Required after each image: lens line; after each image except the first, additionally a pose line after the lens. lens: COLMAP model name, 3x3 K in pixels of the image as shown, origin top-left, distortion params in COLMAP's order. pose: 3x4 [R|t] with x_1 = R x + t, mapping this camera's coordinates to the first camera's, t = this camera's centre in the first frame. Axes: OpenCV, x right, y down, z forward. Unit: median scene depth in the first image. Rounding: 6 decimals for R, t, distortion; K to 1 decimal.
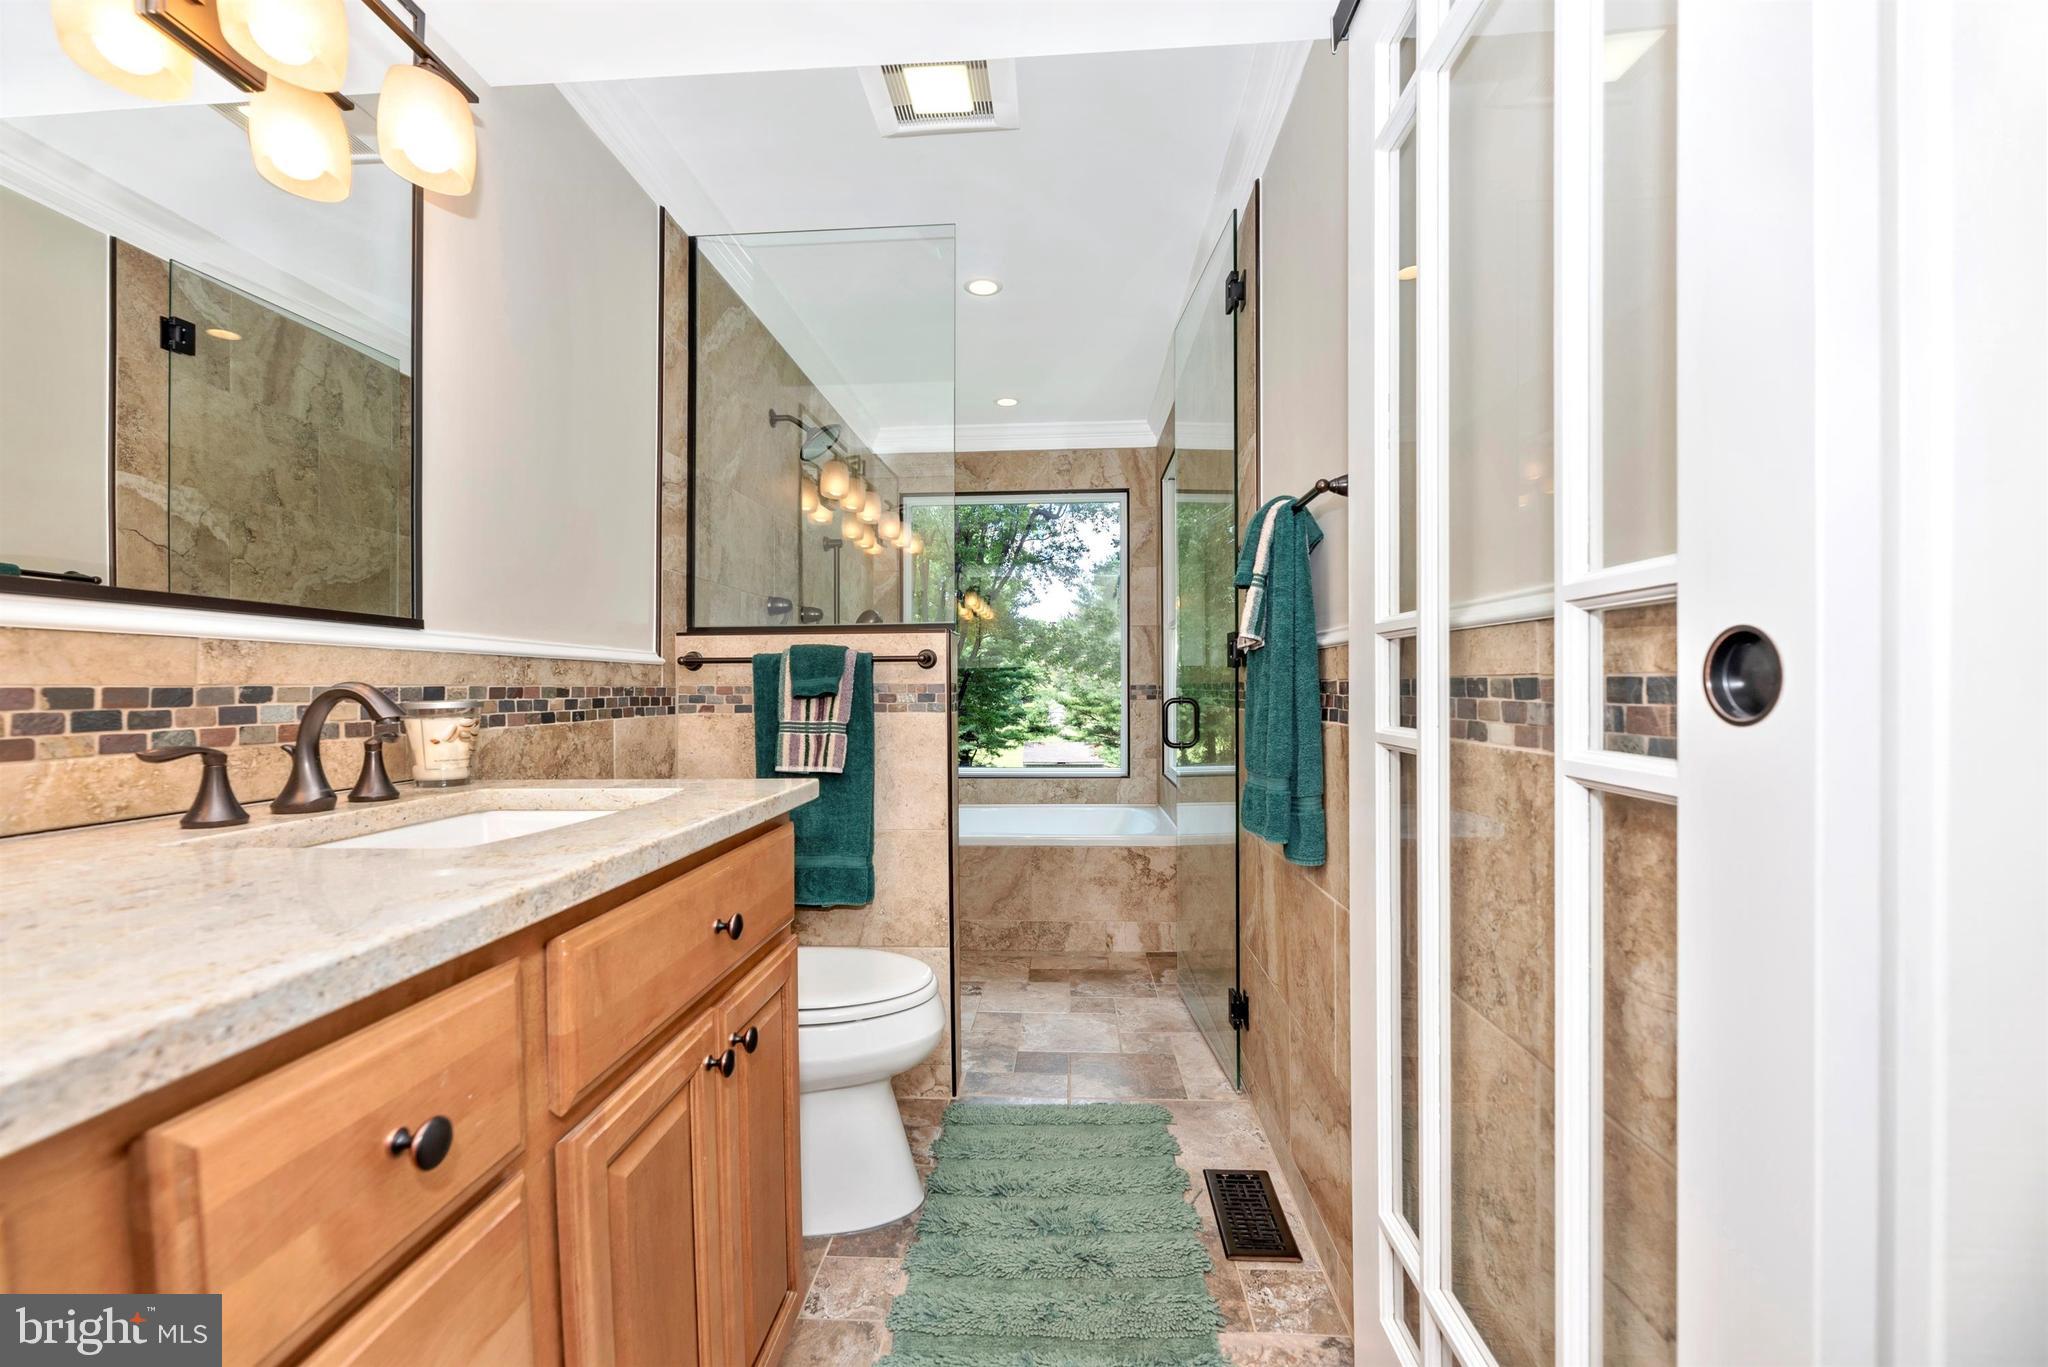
lens RADIAL K [[840.5, 0, 1022.1], [0, 840.5, 694.9], [0, 0, 1]] dist [-0.009573, 0.001215]
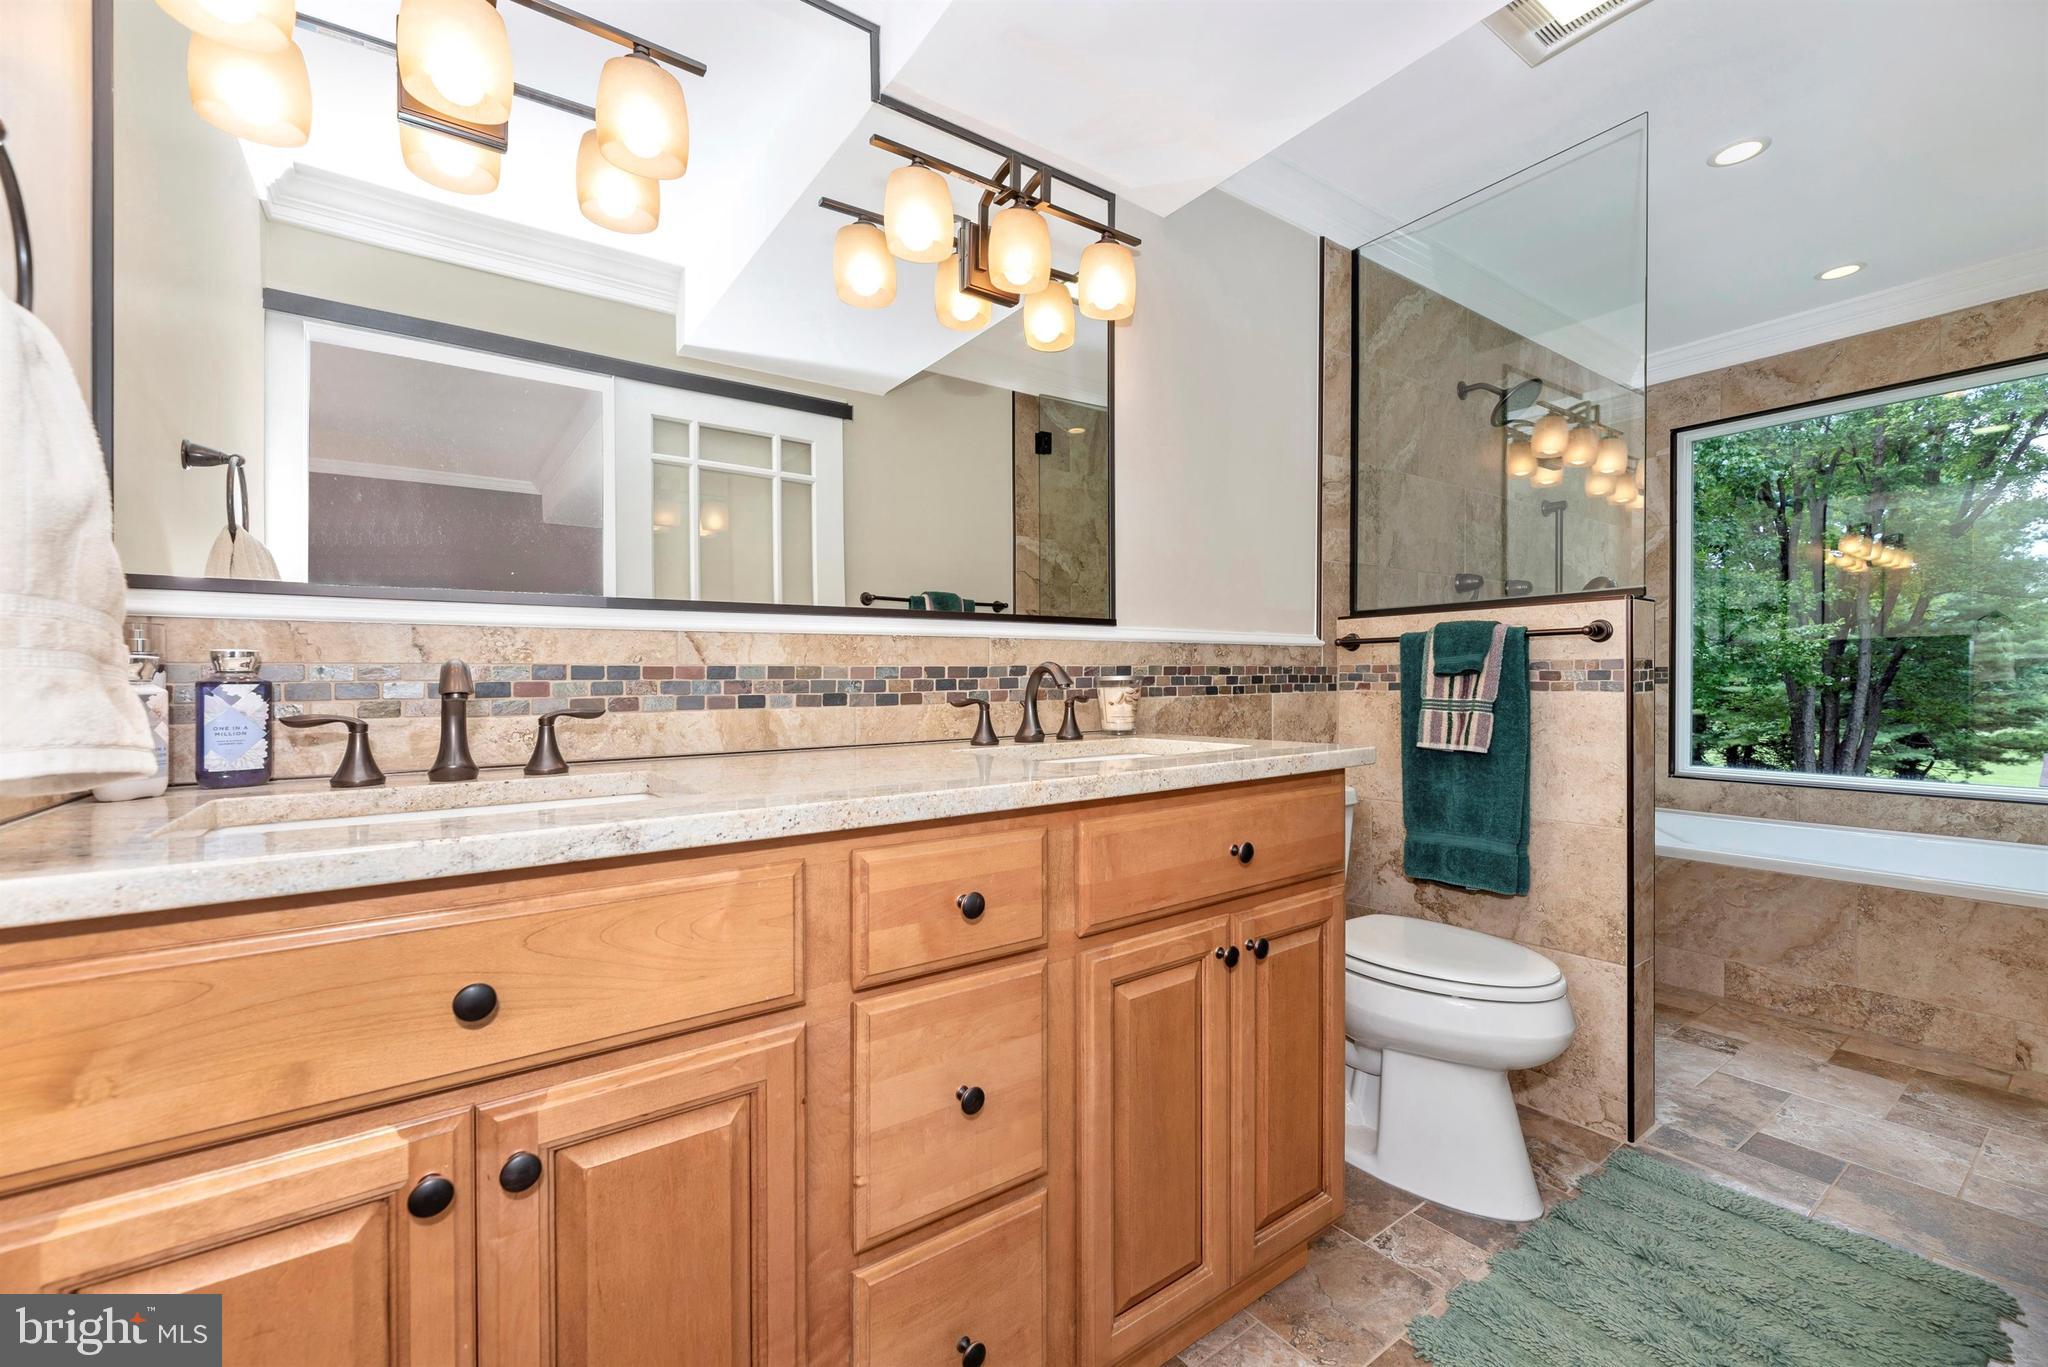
lens RADIAL K [[840.5, 0, 1010.9], [0, 840.5, 682.7], [0, 0, 1]] dist [-0.009573, 0.001215]
pose [[0.621571, 0.004566, -0.783344, 0.192160], [-0.001277, 0.999988, 0.004815, 0.007777], [0.783357, -0.001993, 0.621569, -0.022033]]
